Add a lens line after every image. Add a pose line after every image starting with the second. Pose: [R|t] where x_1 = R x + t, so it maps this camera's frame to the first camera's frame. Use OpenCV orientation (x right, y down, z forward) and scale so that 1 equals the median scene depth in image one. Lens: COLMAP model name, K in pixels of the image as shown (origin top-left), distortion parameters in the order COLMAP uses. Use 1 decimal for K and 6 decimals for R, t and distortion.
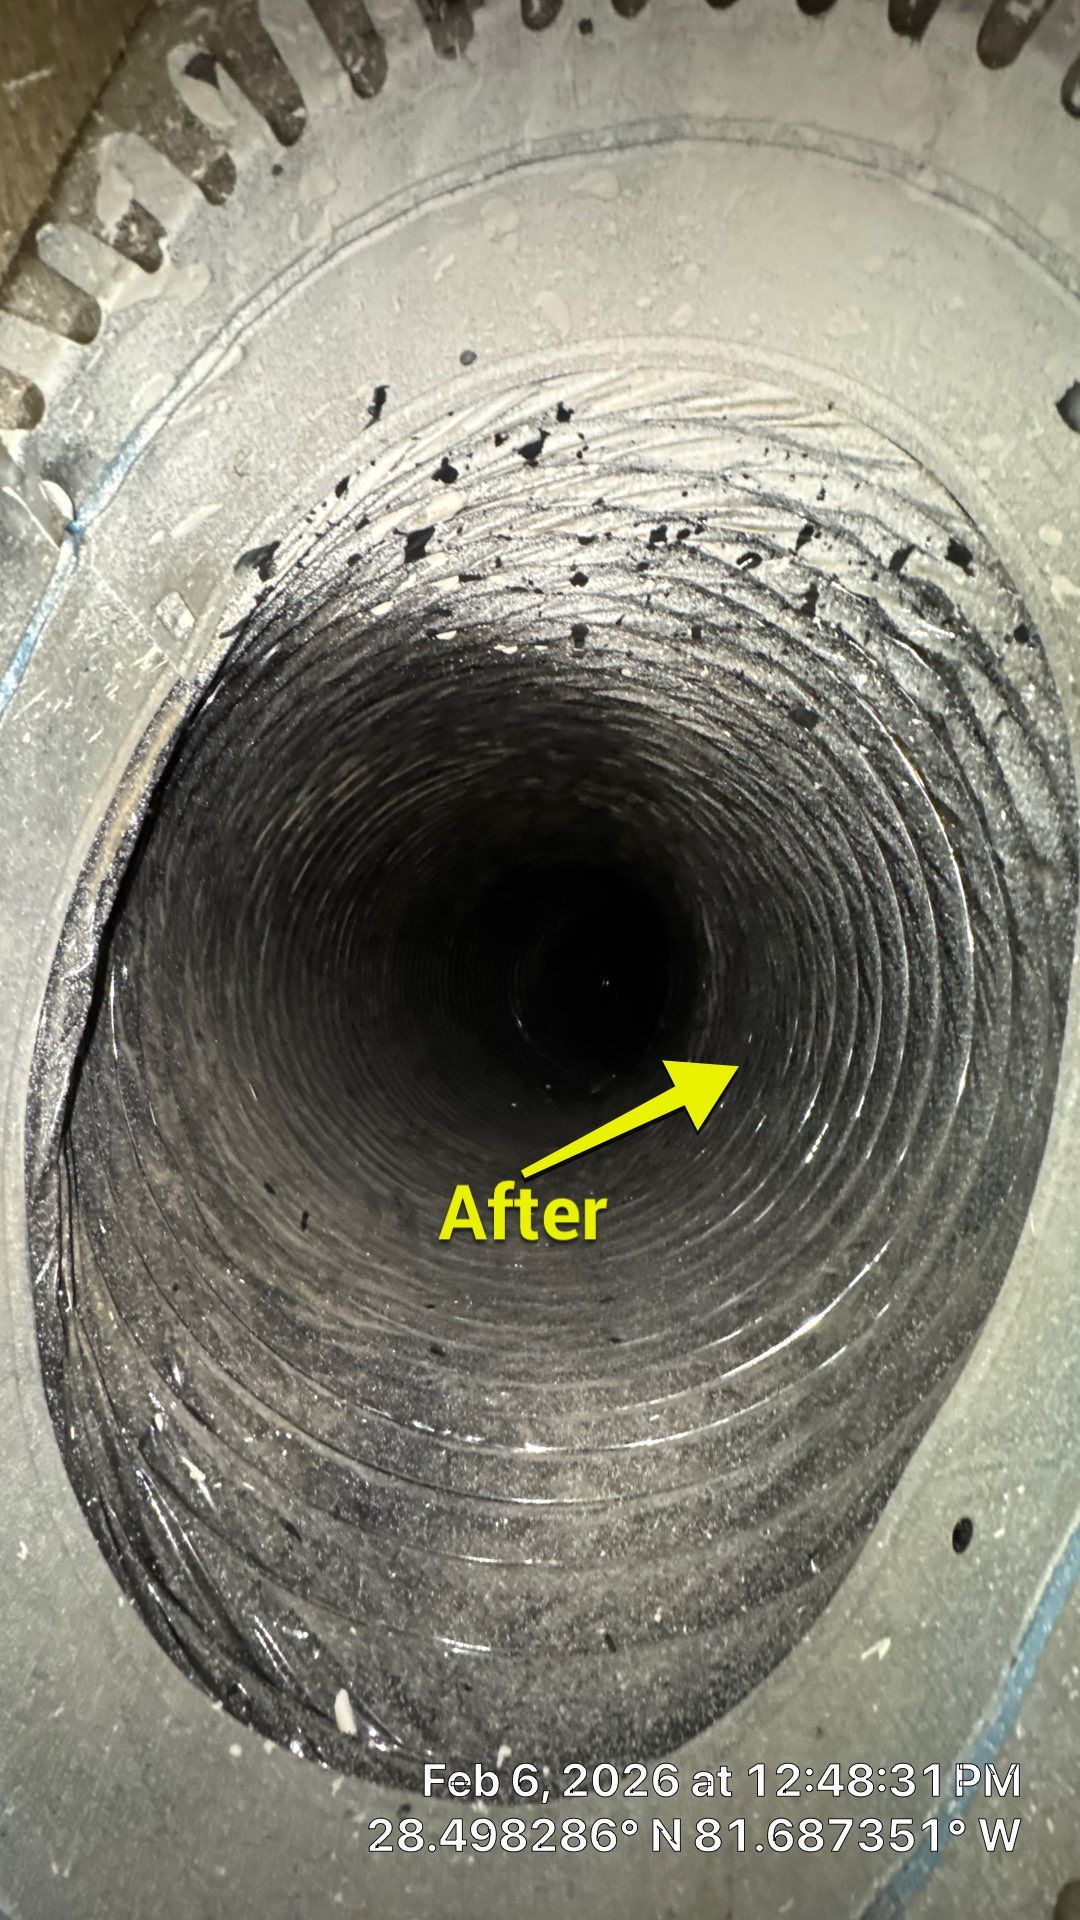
lens RADIAL K [[766.6, 0, 537.6], [0, 766.6, 958.3], [0, 0, 1]] dist [-0.003162, 0.000552]
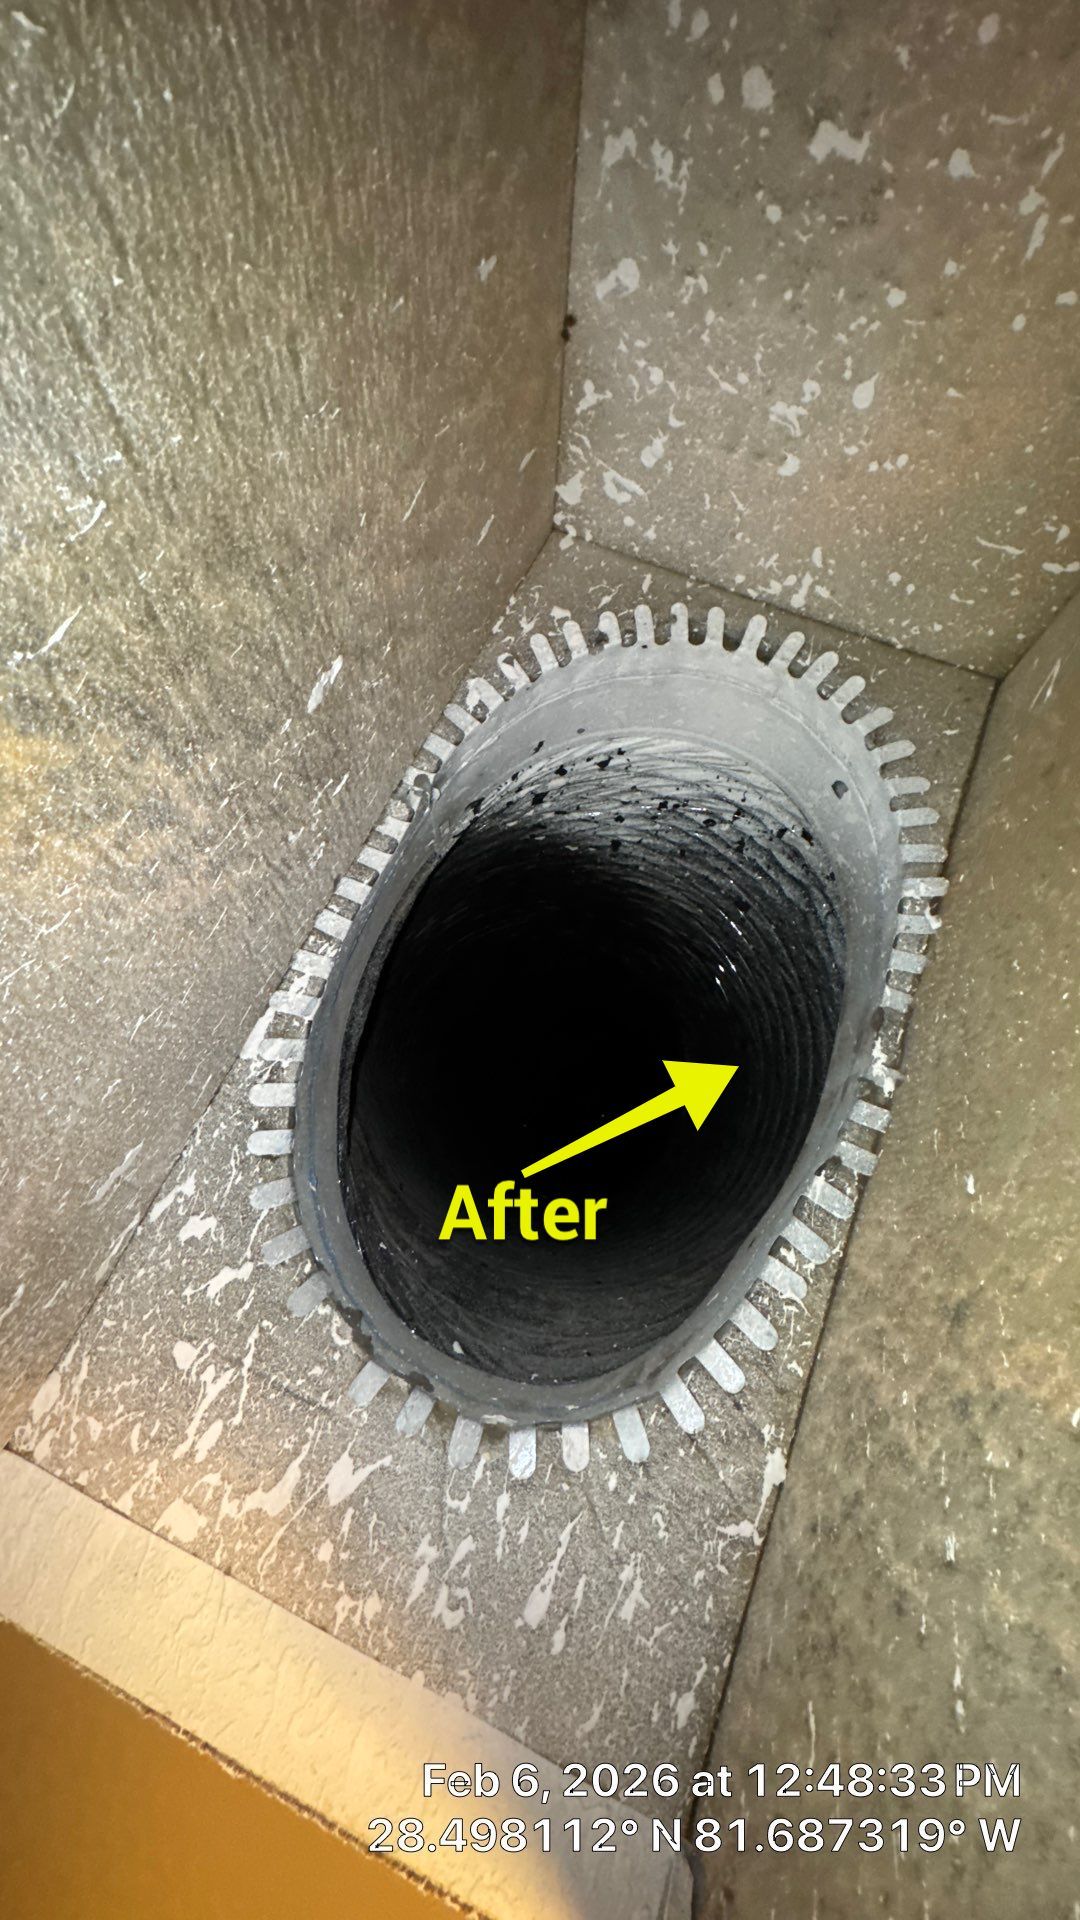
lens RADIAL K [[766.6, 0, 539.7], [0, 766.6, 957.9], [0, 0, 1]] dist [-0.003162, 0.000552]
pose [[0.993926, 0.109524, -0.010720, -0.089042], [-0.109340, 0.971813, -0.208864, 0.258430], [-0.012458, 0.208768, 0.977886, -0.807968]]
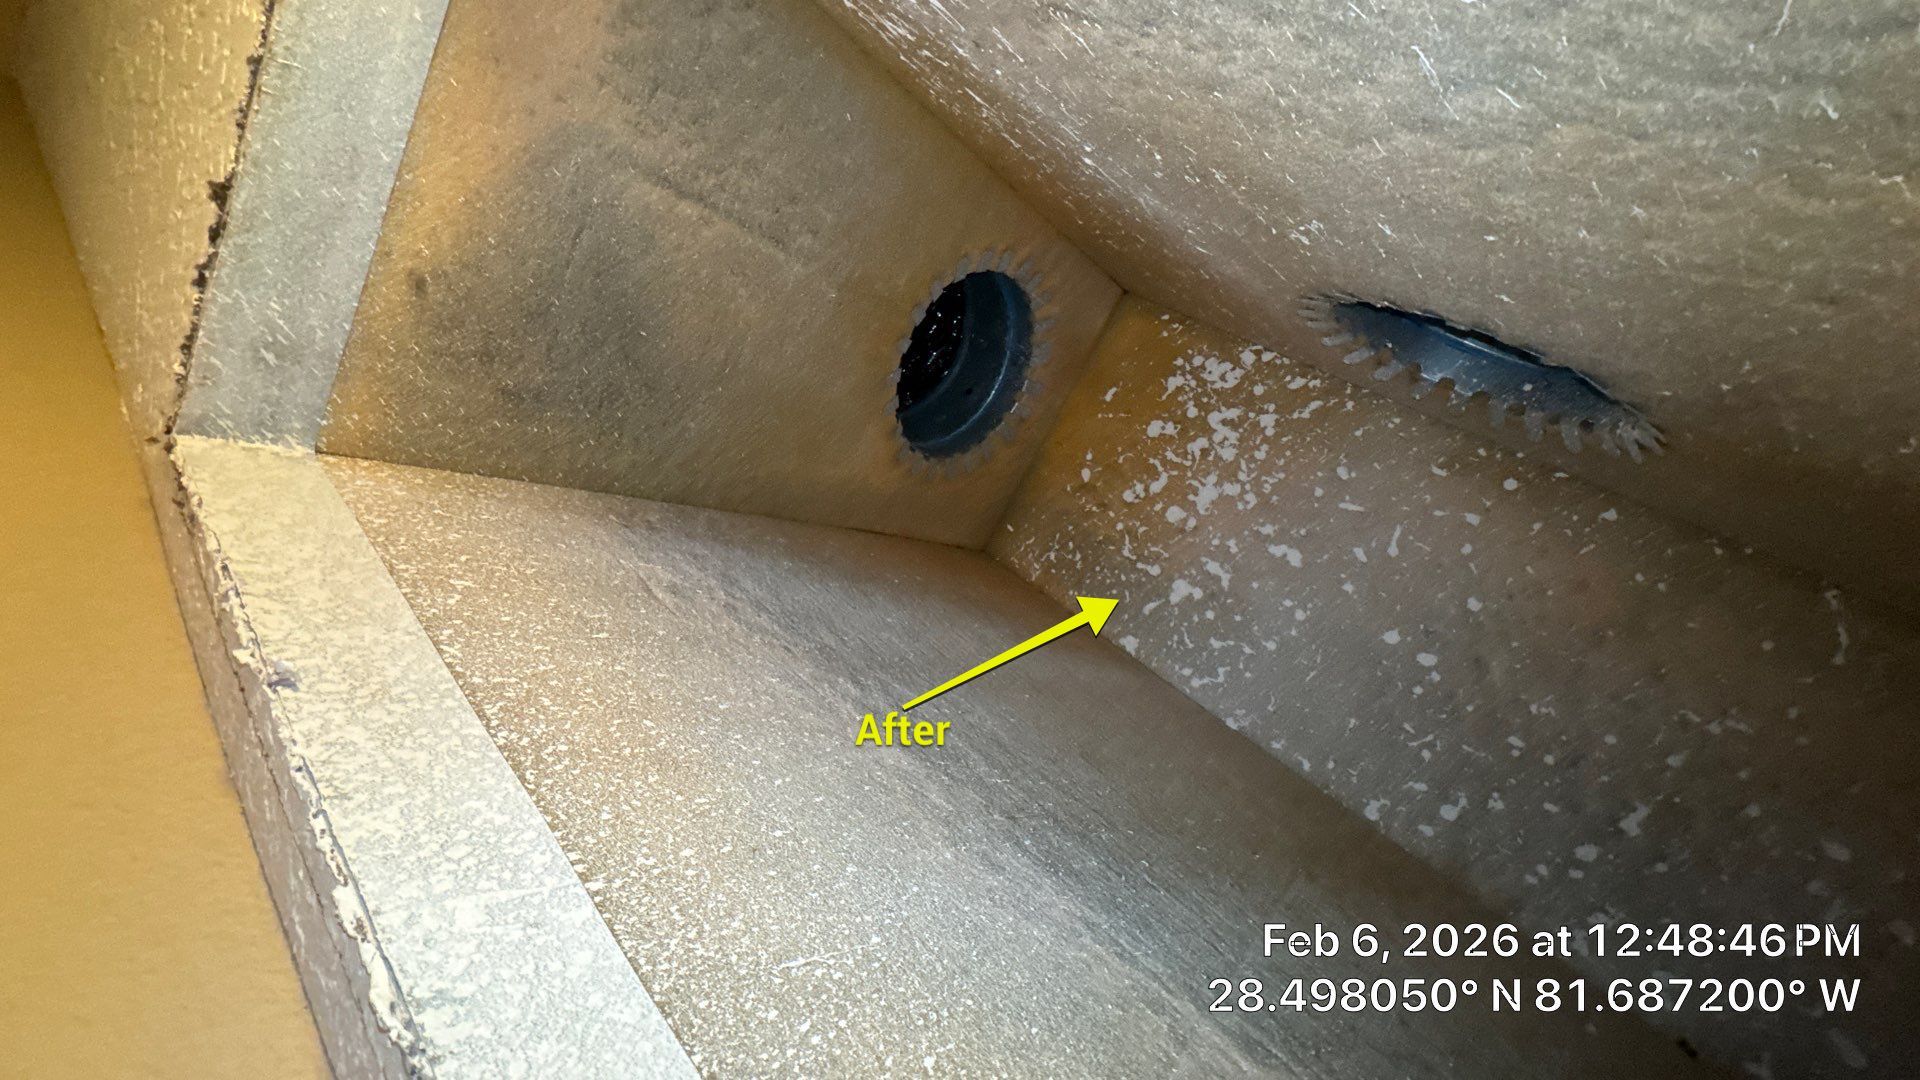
lens RADIAL K [[766.6, 0, 961.6], [0, 766.6, 542.8], [0, 0, 1]] dist [-0.003162, 0.000552]
pose [[0.600632, -0.797982, 0.049655, -0.312920], [-0.257751, -0.252048, -0.932757, 1.074723], [0.756839, 0.547446, -0.357069, -0.920350]]
